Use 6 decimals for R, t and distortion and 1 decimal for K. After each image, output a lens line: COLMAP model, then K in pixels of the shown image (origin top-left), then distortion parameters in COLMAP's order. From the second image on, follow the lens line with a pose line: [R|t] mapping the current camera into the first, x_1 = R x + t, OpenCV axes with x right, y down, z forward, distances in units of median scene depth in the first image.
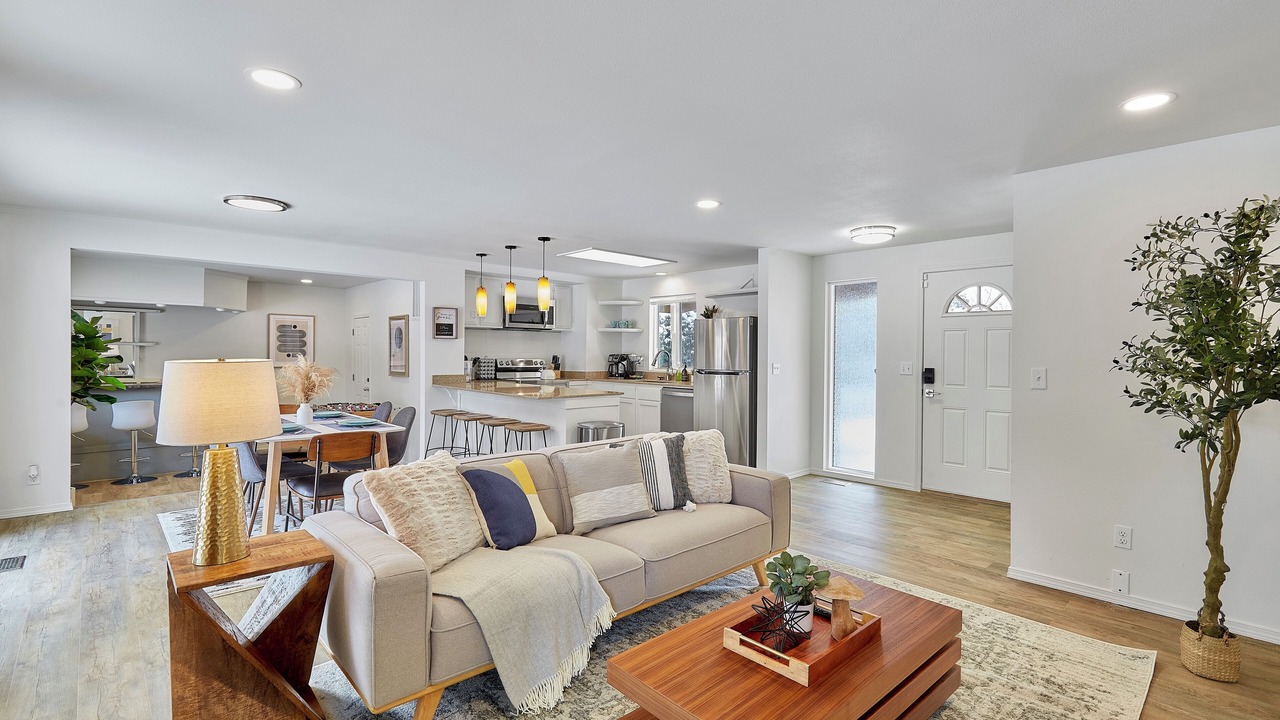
lens RADIAL K [[577.6, 0, 649.8], [0, 577.6, 354.6], [0, 0, 1]] dist [-0.012519, -0.000214]
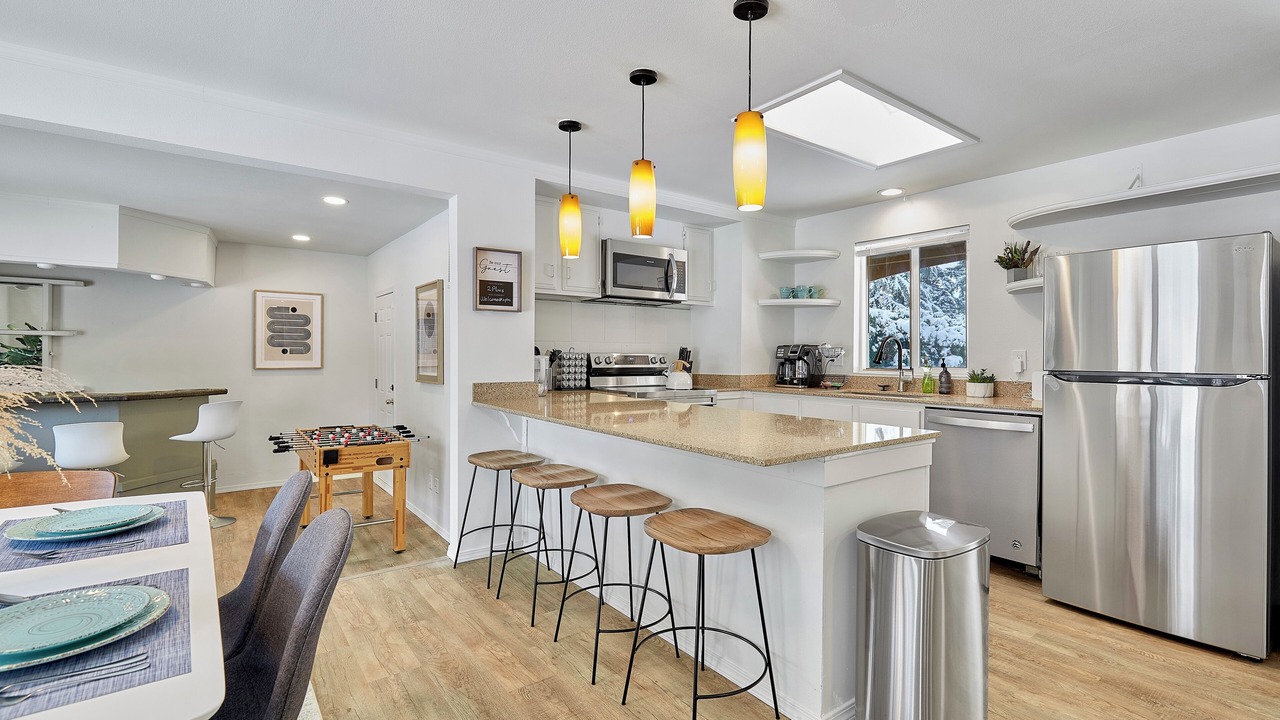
lens RADIAL K [[577.6, 0, 645.0], [0, 577.6, 360.7], [0, 0, 1]] dist [-0.012519, -0.000214]
pose [[0.992879, -0.003082, -0.119085, -0.140282], [0.003898, 0.999970, 0.006626, 0.011136], [0.119061, -0.007043, 0.992862, 0.432114]]
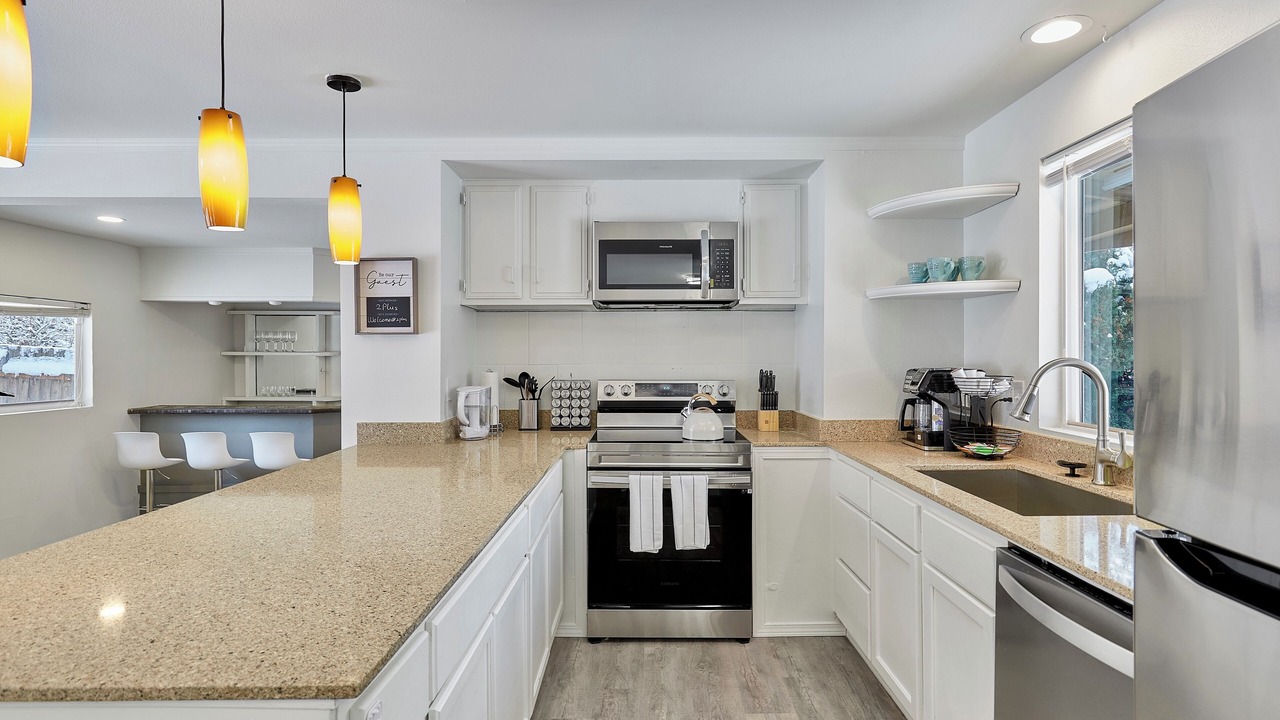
lens RADIAL K [[632.3, 0, 644.7], [0, 632.3, 357.1], [0, 0, 1]] dist [0.001845, -0.000021]
pose [[0.718035, -0.009930, -0.695936, 0.074788], [0.007689, 0.999950, -0.006334, -0.005930], [0.695964, -0.000803, 0.718076, 0.679622]]
